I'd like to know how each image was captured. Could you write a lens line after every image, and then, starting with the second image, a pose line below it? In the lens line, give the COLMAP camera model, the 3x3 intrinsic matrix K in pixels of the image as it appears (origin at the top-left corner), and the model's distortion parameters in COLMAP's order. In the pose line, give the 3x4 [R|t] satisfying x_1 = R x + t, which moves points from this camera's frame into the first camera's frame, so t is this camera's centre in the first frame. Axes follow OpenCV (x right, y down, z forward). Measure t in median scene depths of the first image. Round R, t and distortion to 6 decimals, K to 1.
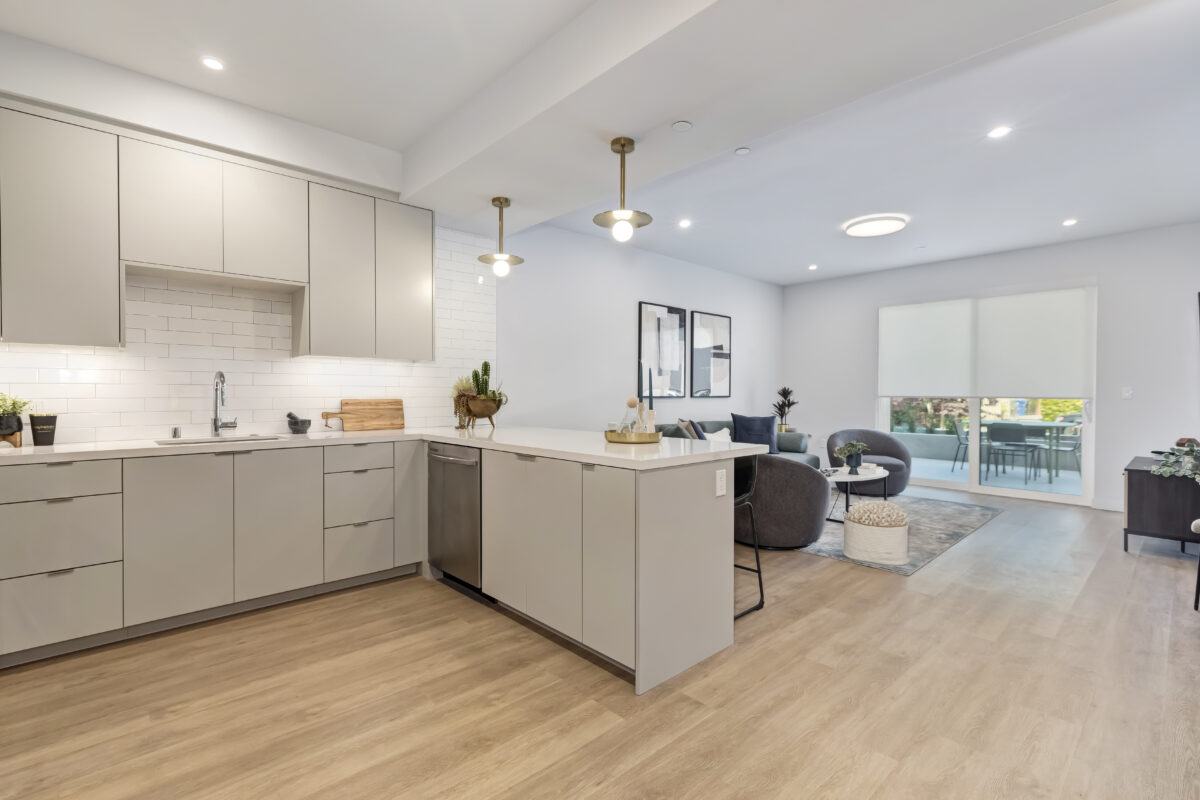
lens RADIAL K [[538.7, 0, 602.1], [0, 538.7, 397.1], [0, 0, 1]] dist [0.001411, 0.000130]
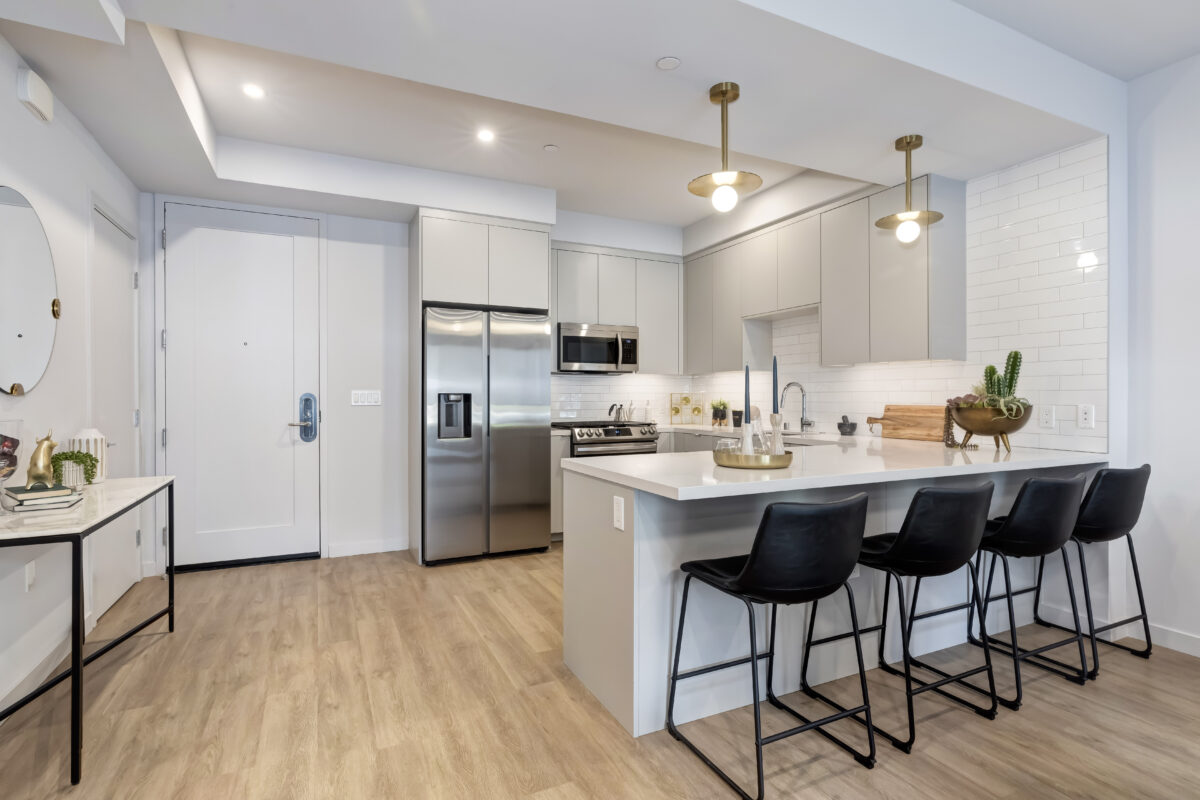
lens RADIAL K [[602.0, 0, 586.3], [0, 602.0, 395.0], [0, 0, 1]] dist [0.004200, 0.000507]
pose [[-0.318545, -0.003490, -0.947901, 0.776384], [-0.006932, 0.999975, -0.001353, -0.009523], [0.947882, 0.006140, -0.318561, 0.885239]]
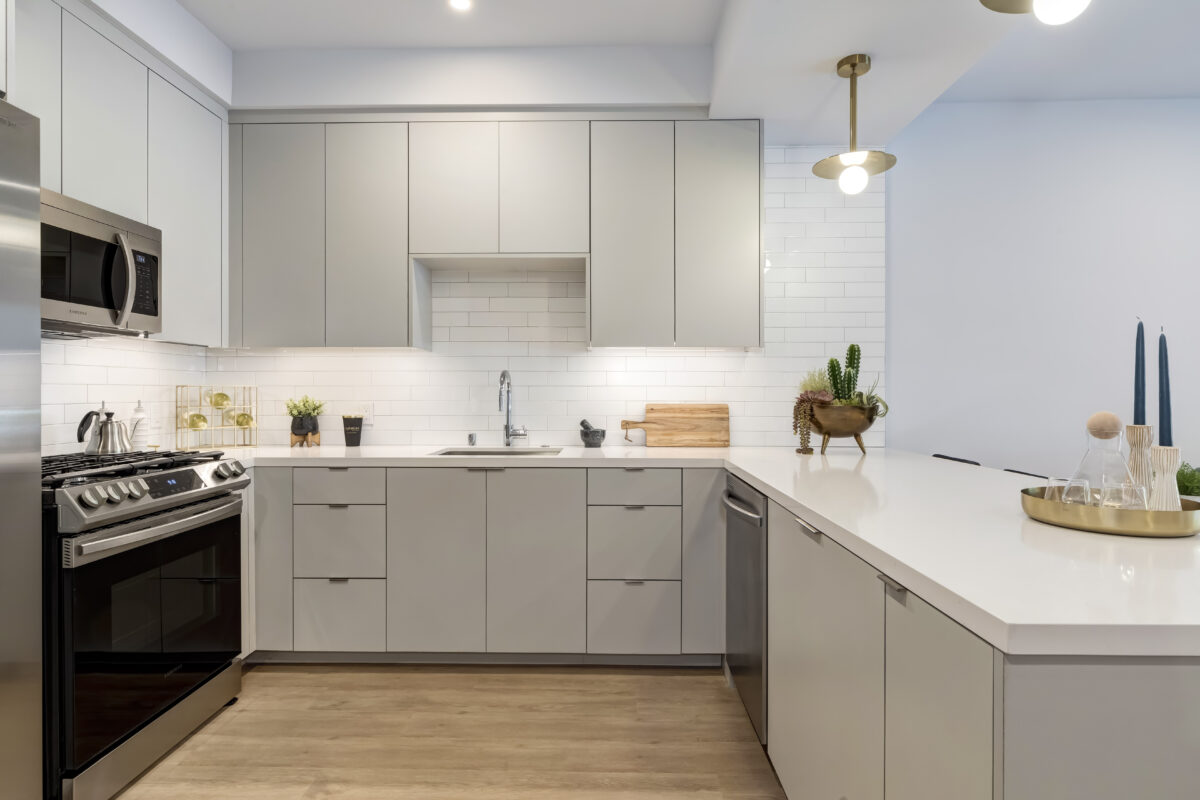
lens RADIAL K [[636.5, 0, 605.0], [0, 636.5, 393.4], [0, 0, 1]] dist [0.000589, 0.000456]
pose [[0.724925, 0.001292, -0.688827, 0.091672], [-0.005843, 0.999974, -0.004274, -0.006964], [0.688803, 0.007123, 0.724913, 0.337652]]
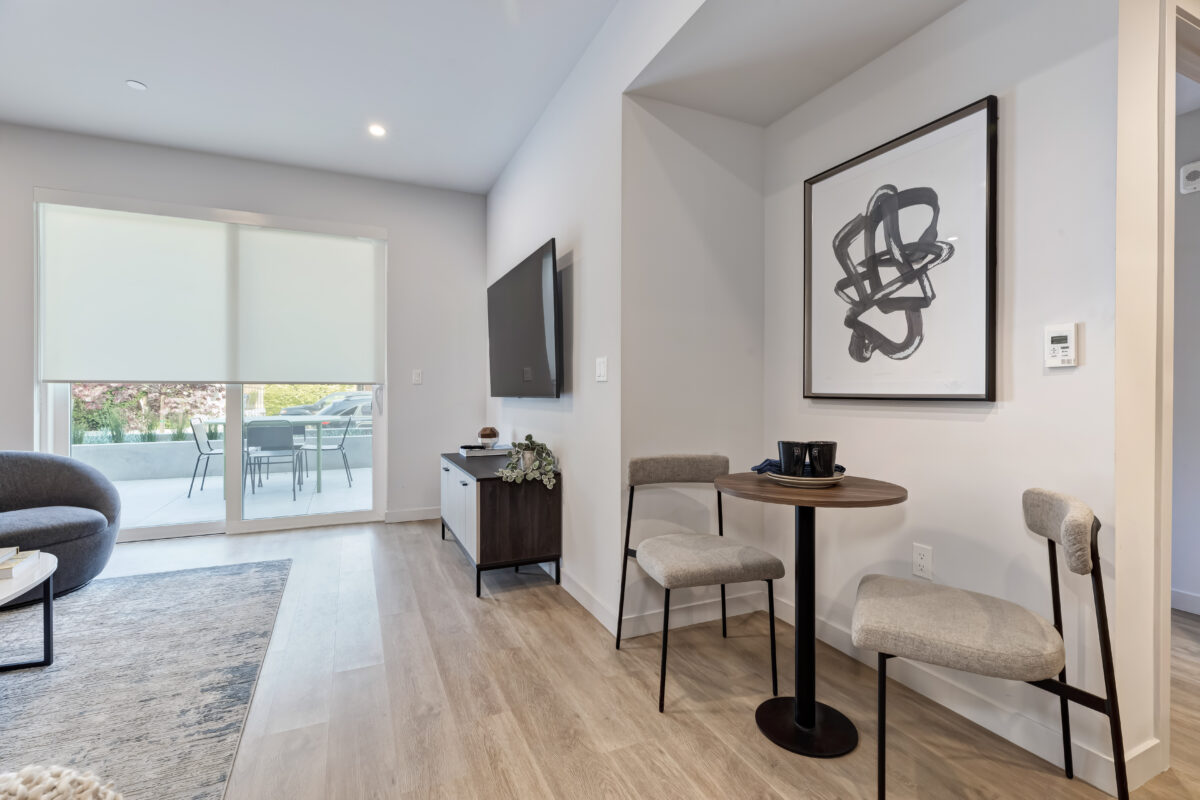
lens RADIAL K [[538.7, 0, 602.1], [0, 538.7, 397.1], [0, 0, 1]] dist [0.001411, 0.000130]
pose [[0.310208, -0.012677, 0.950584, 0.430540], [0.006407, 0.999916, 0.011244, 0.025026], [-0.950647, 0.002603, 0.310264, 0.753232]]
